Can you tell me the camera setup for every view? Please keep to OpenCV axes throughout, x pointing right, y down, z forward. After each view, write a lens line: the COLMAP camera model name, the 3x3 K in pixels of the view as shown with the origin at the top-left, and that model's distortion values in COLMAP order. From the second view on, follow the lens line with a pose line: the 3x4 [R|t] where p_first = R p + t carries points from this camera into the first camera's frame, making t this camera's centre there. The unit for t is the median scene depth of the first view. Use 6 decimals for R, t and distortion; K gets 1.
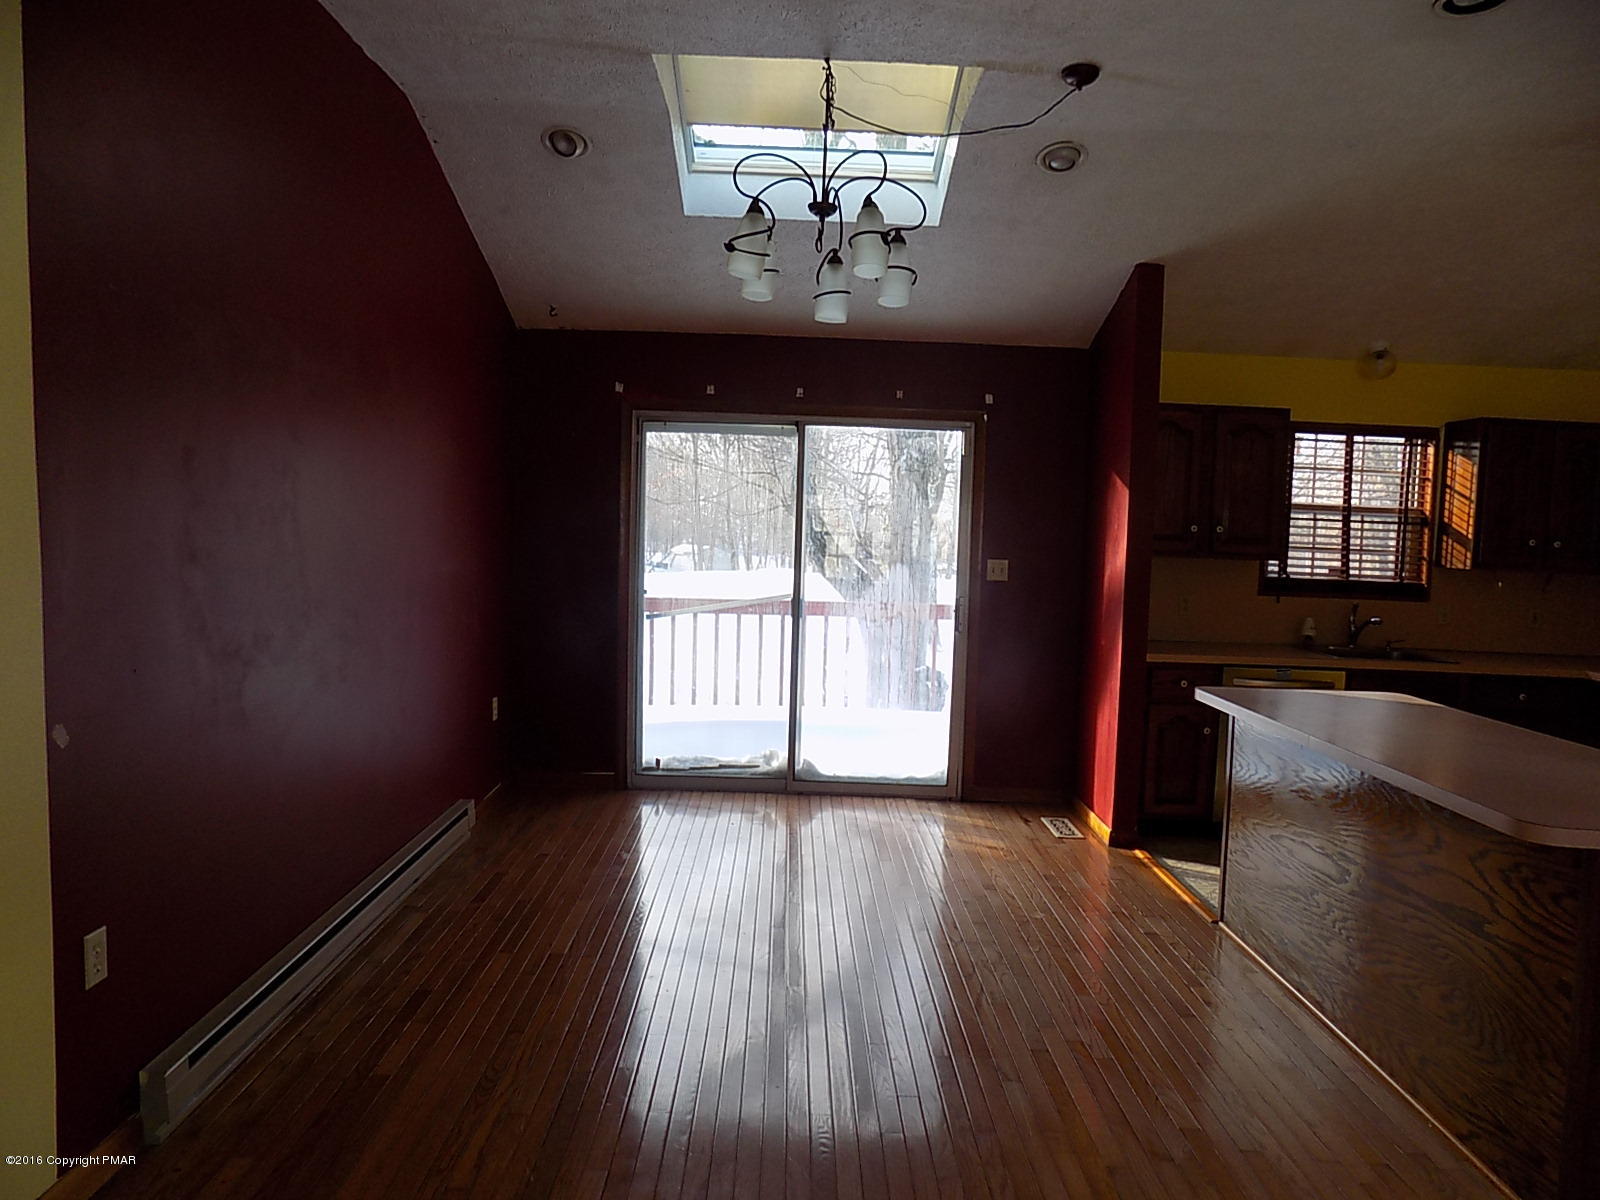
lens RADIAL K [[1096.3, 0, 803.7], [0, 1096.3, 575.1], [0, 0, 1]] dist [-0.059279, 0.065646]
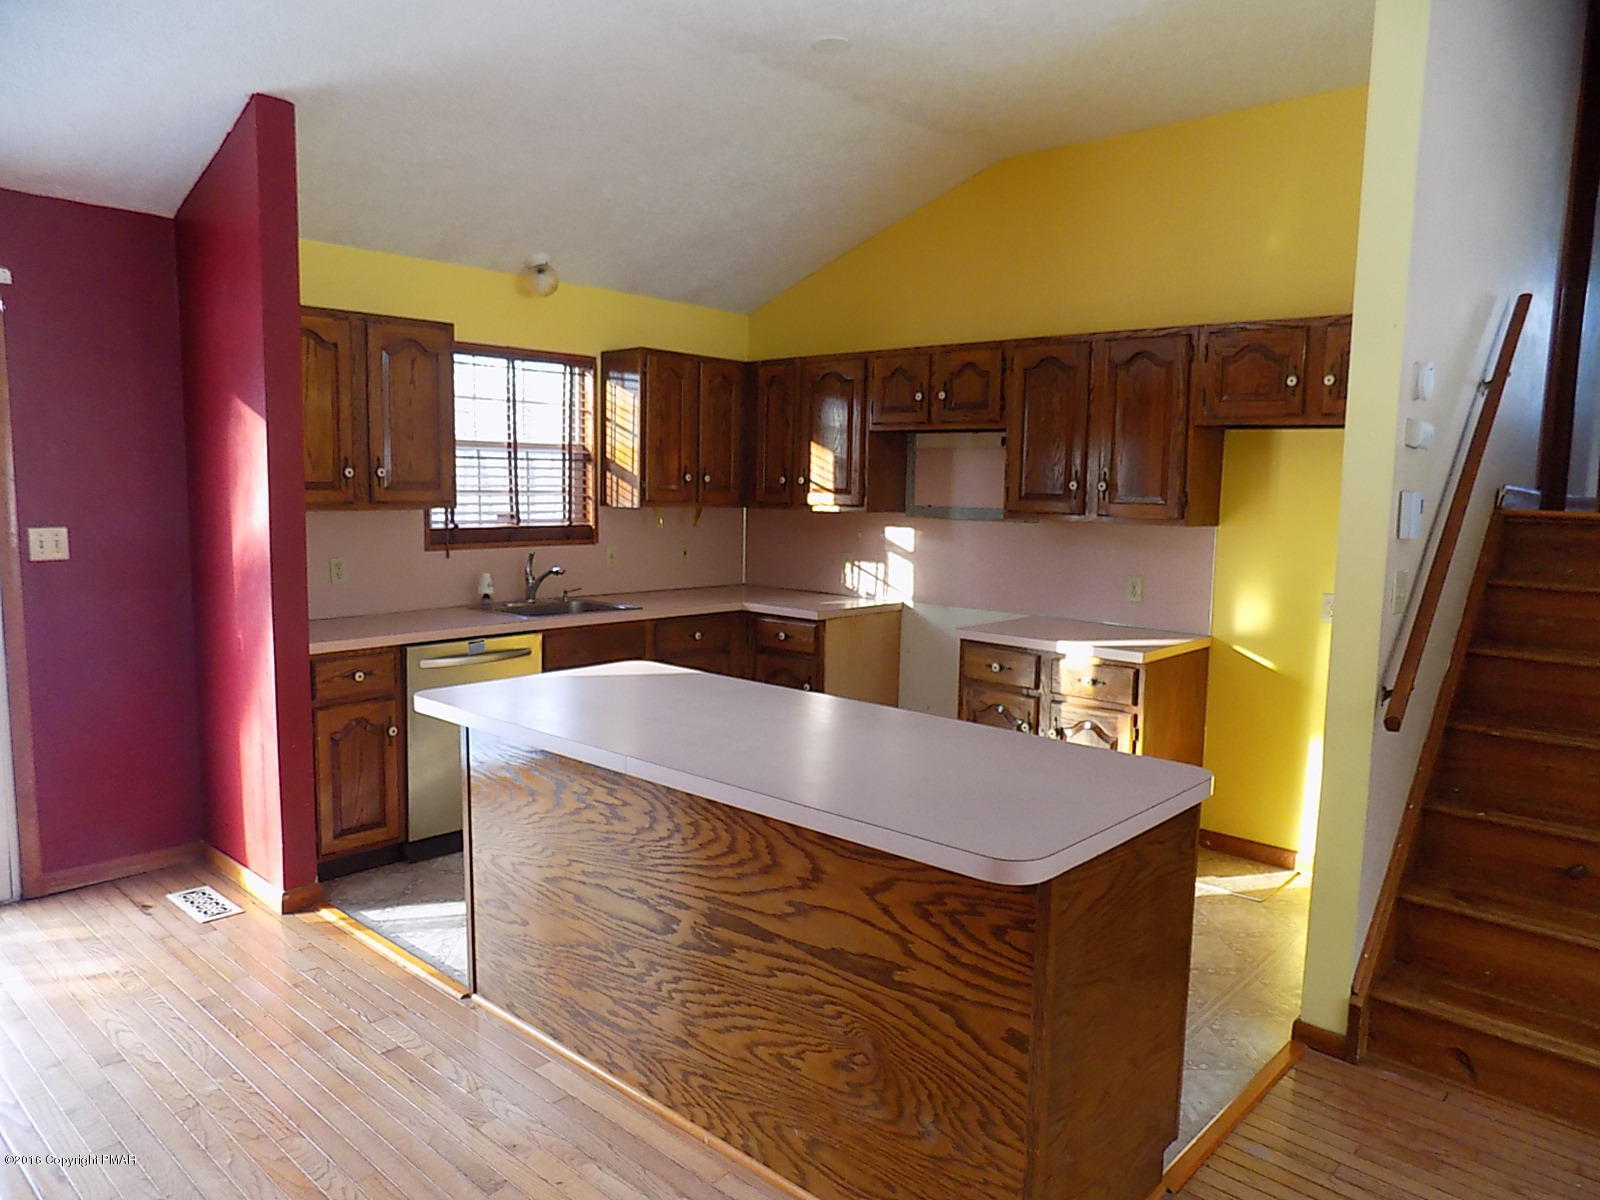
lens RADIAL K [[1096.3, 0, 803.7], [0, 1096.3, 575.1], [0, 0, 1]] dist [-0.059279, 0.065646]
pose [[0.685873, -0.092102, 0.721869, 0.017923], [0.050974, 0.995603, 0.078594, -0.015304], [-0.725934, -0.017109, 0.687552, 0.247928]]
